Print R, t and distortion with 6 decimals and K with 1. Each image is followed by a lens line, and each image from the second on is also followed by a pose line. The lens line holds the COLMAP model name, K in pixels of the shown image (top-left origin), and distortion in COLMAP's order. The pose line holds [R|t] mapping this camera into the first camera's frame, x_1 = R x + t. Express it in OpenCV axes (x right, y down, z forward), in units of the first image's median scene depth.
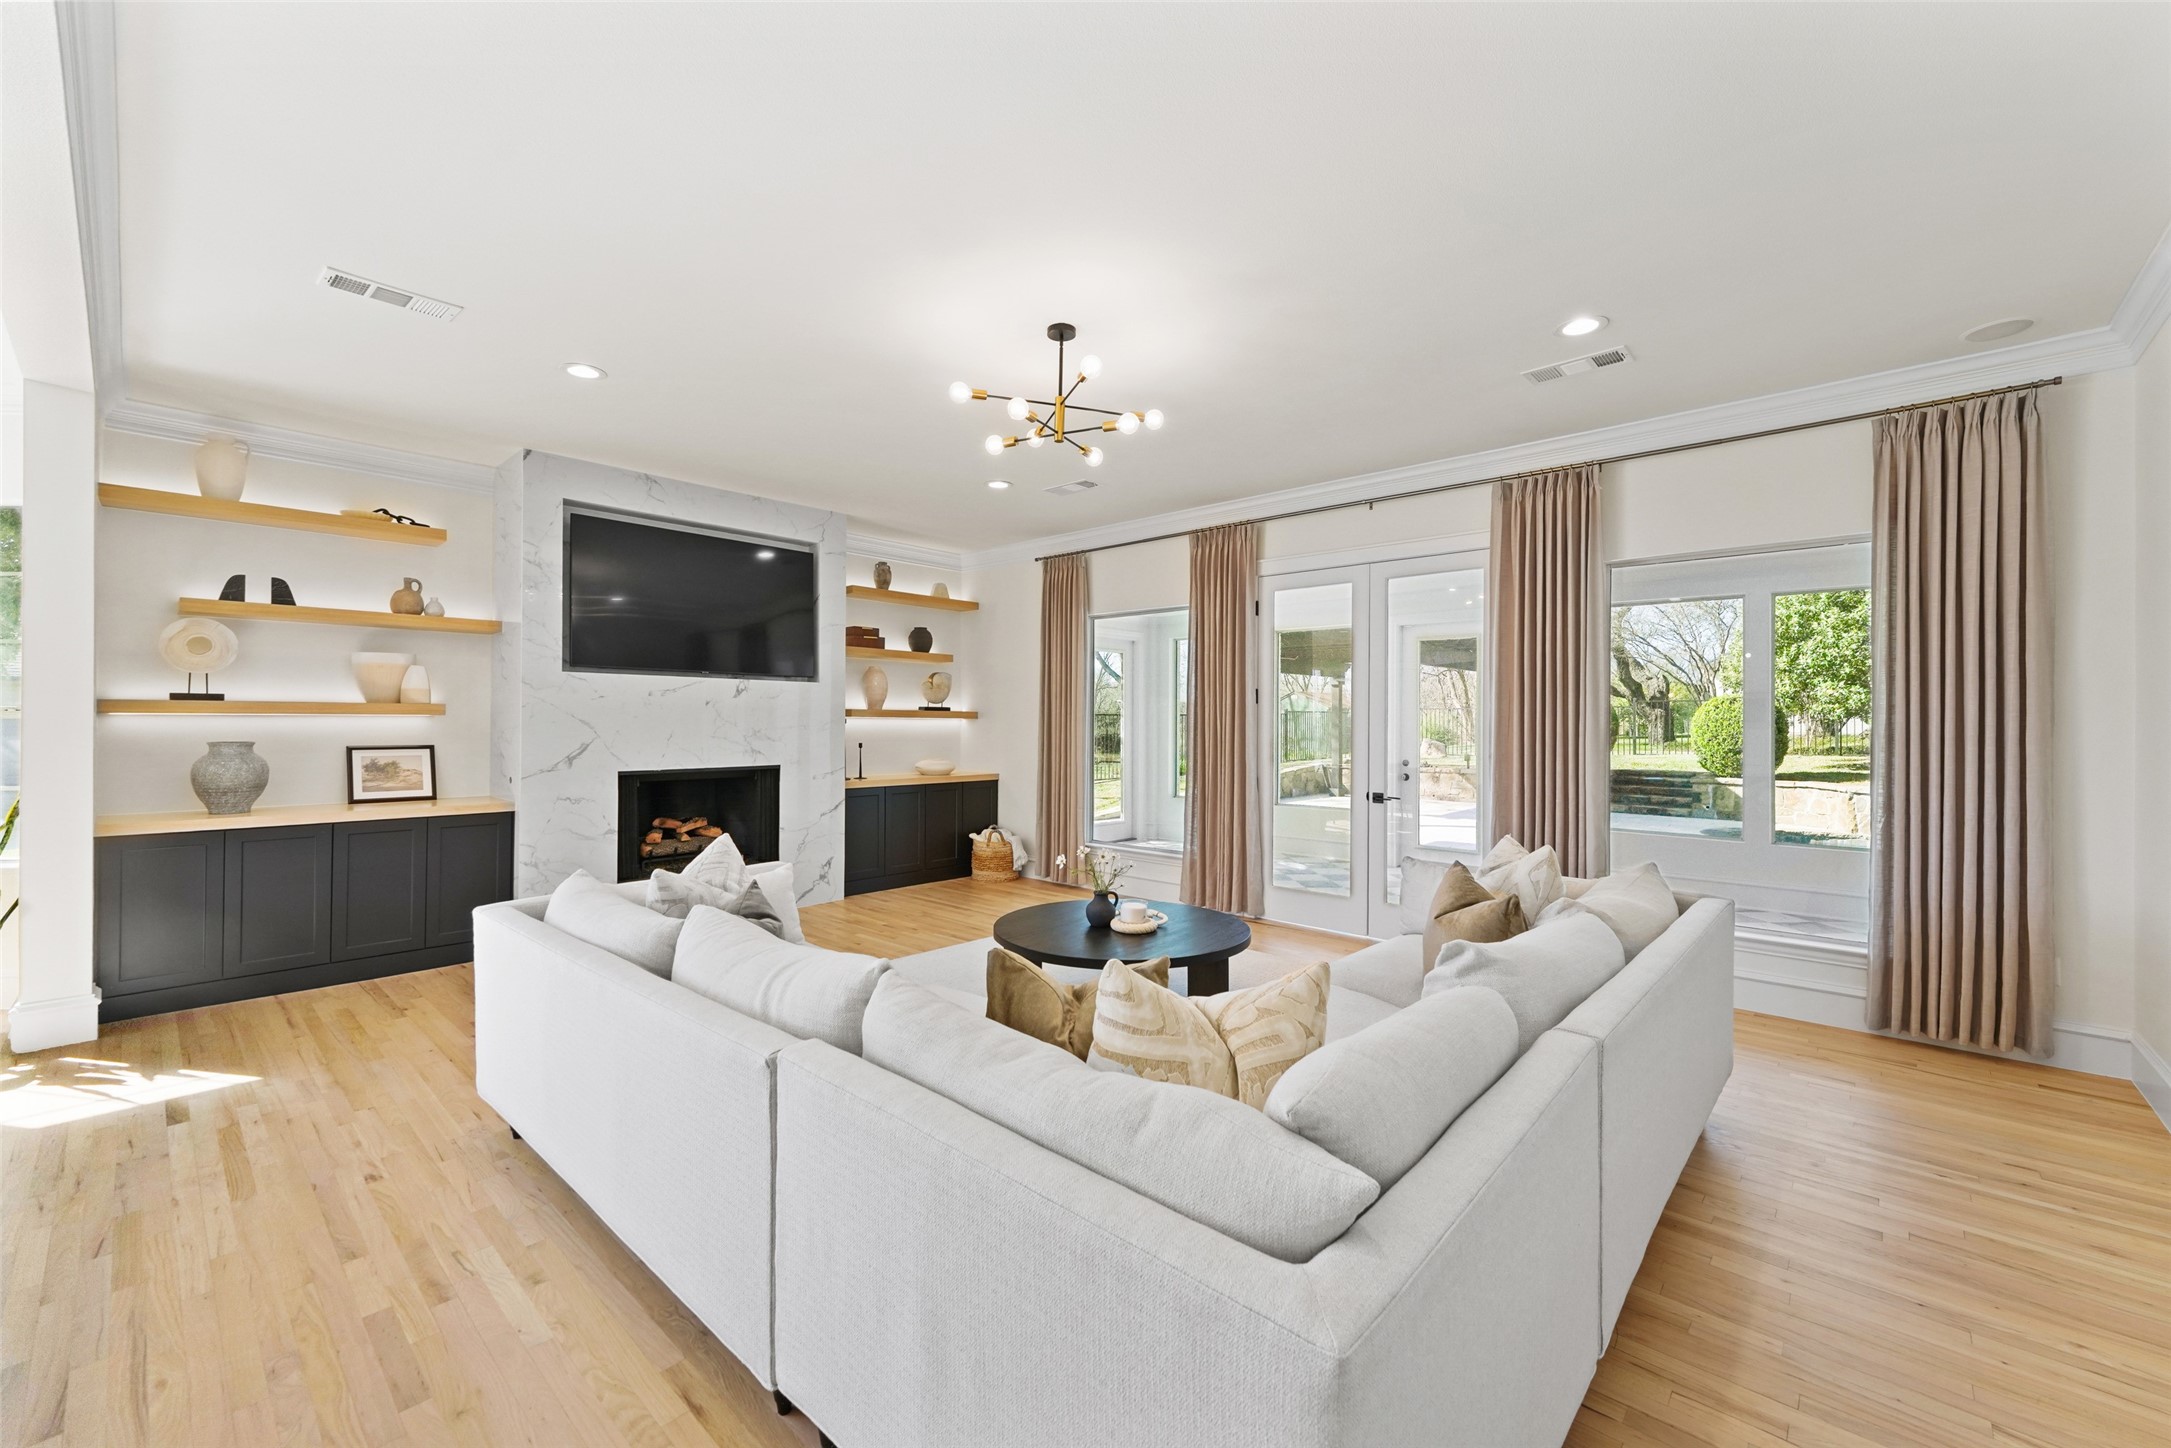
lens RADIAL K [[863.2, 0, 1084.9], [0, 863.2, 724.1], [0, 0, 1]] dist [0.006114, 0.000011]
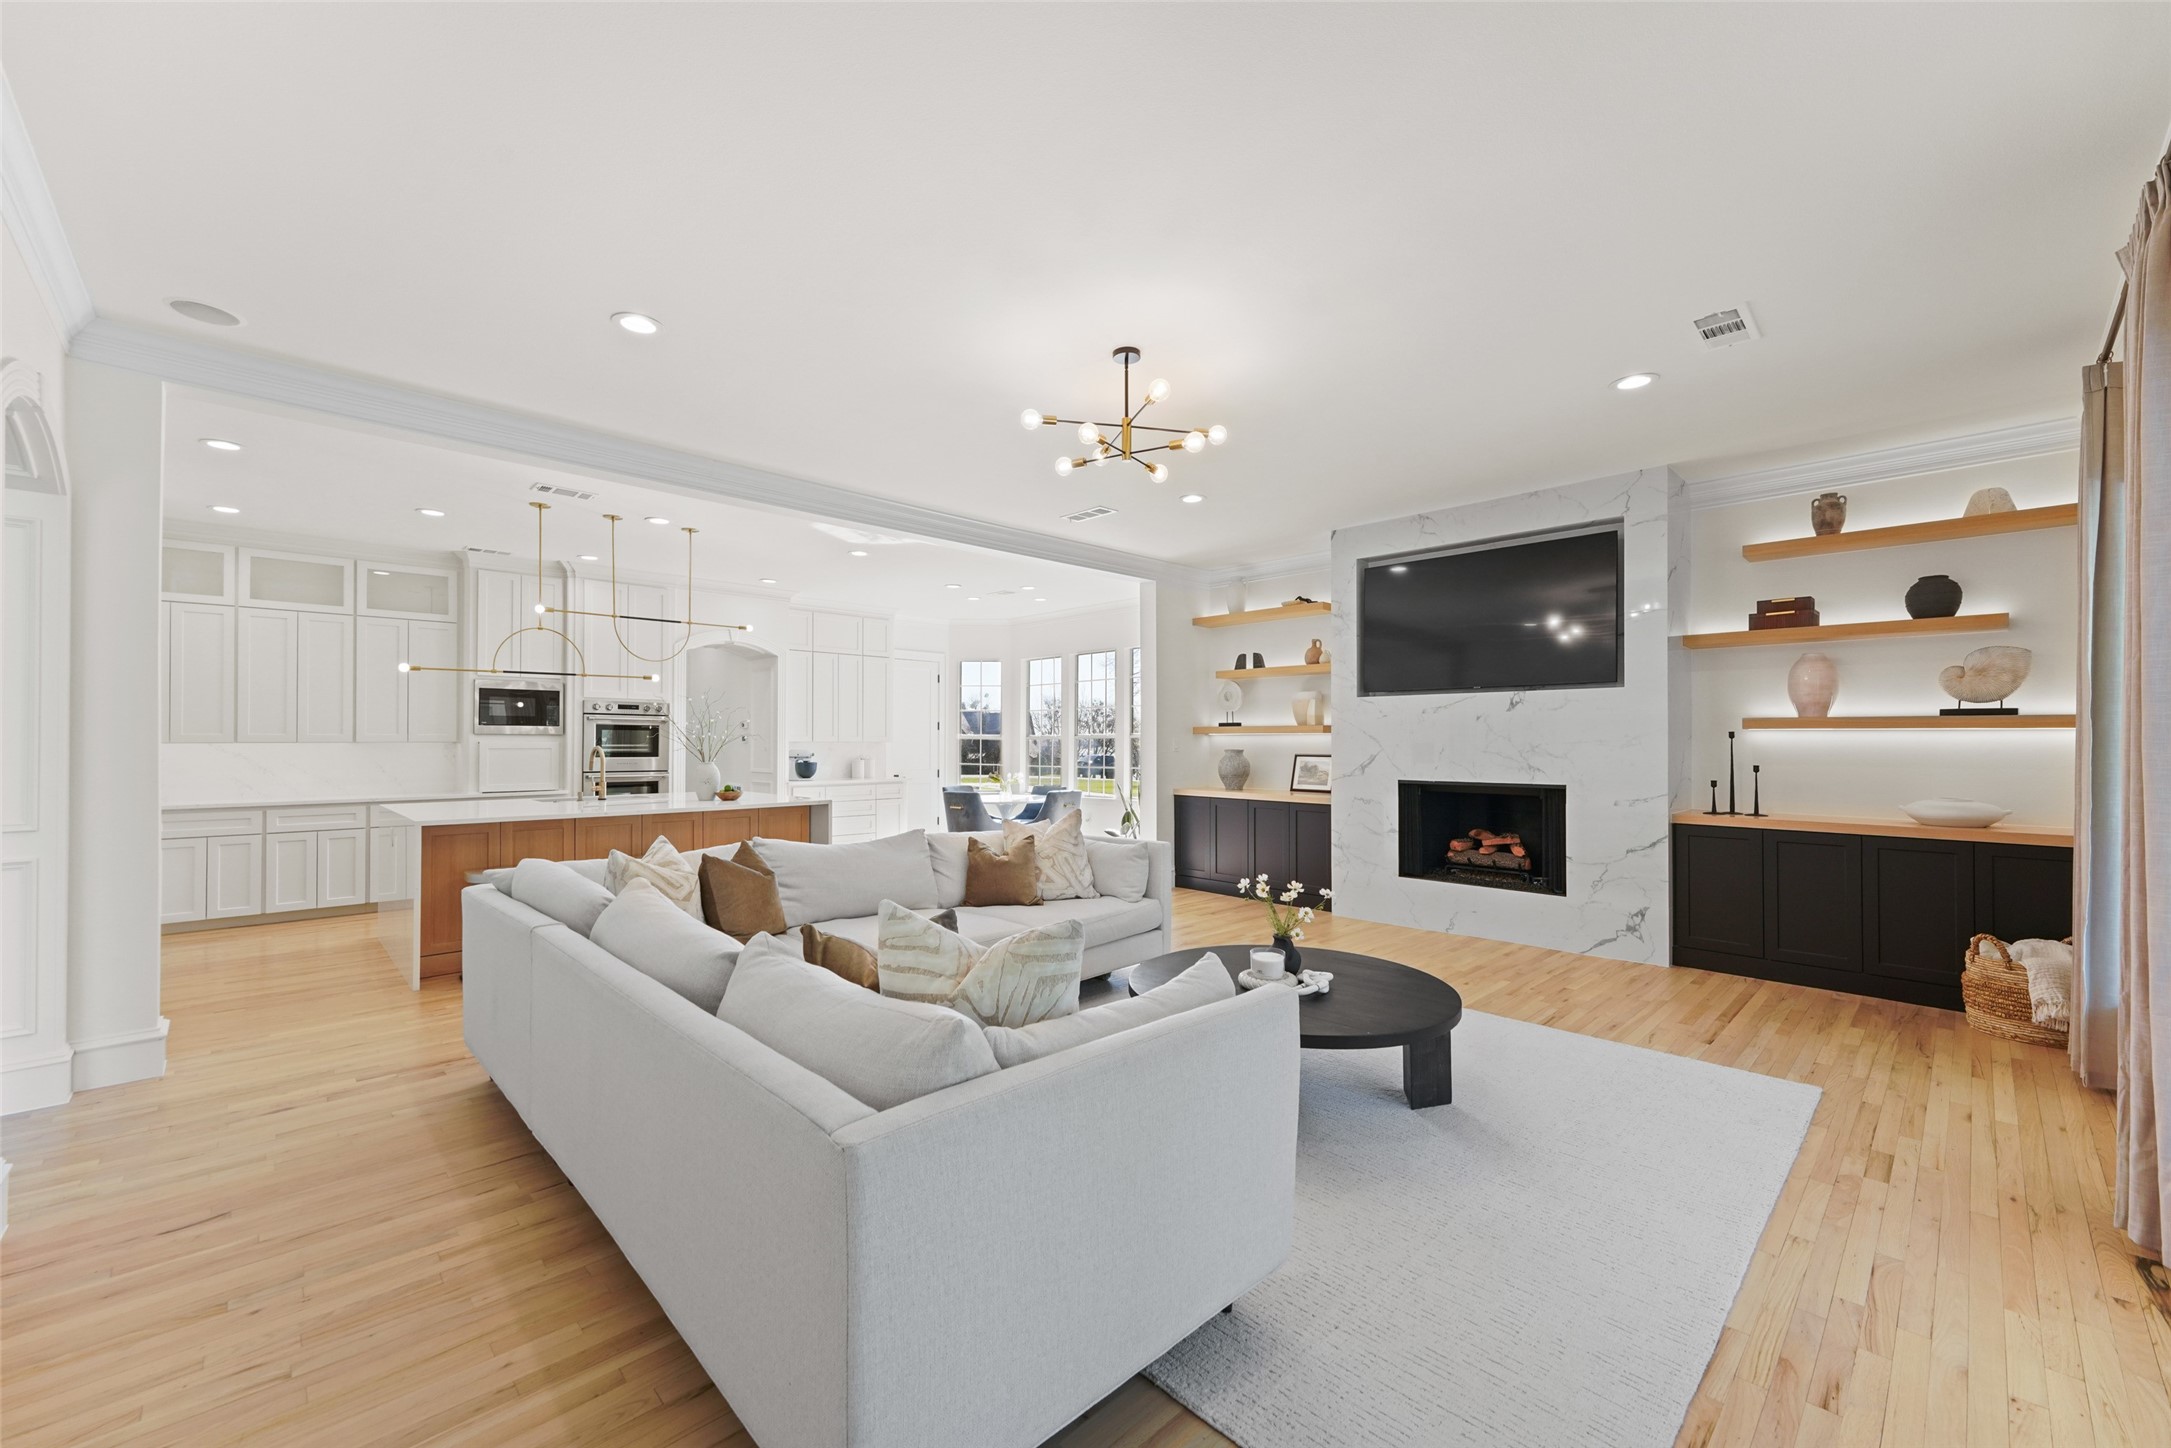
lens RADIAL K [[863.2, 0, 1066.7], [0, 863.2, 732.4], [0, 0, 1]] dist [0.006114, 0.000011]
pose [[-0.068414, -0.009347, -0.997613, 0.591662], [0.000849, 0.999955, -0.009427, 0.001376], [0.997657, -0.001492, -0.068403, 0.582332]]
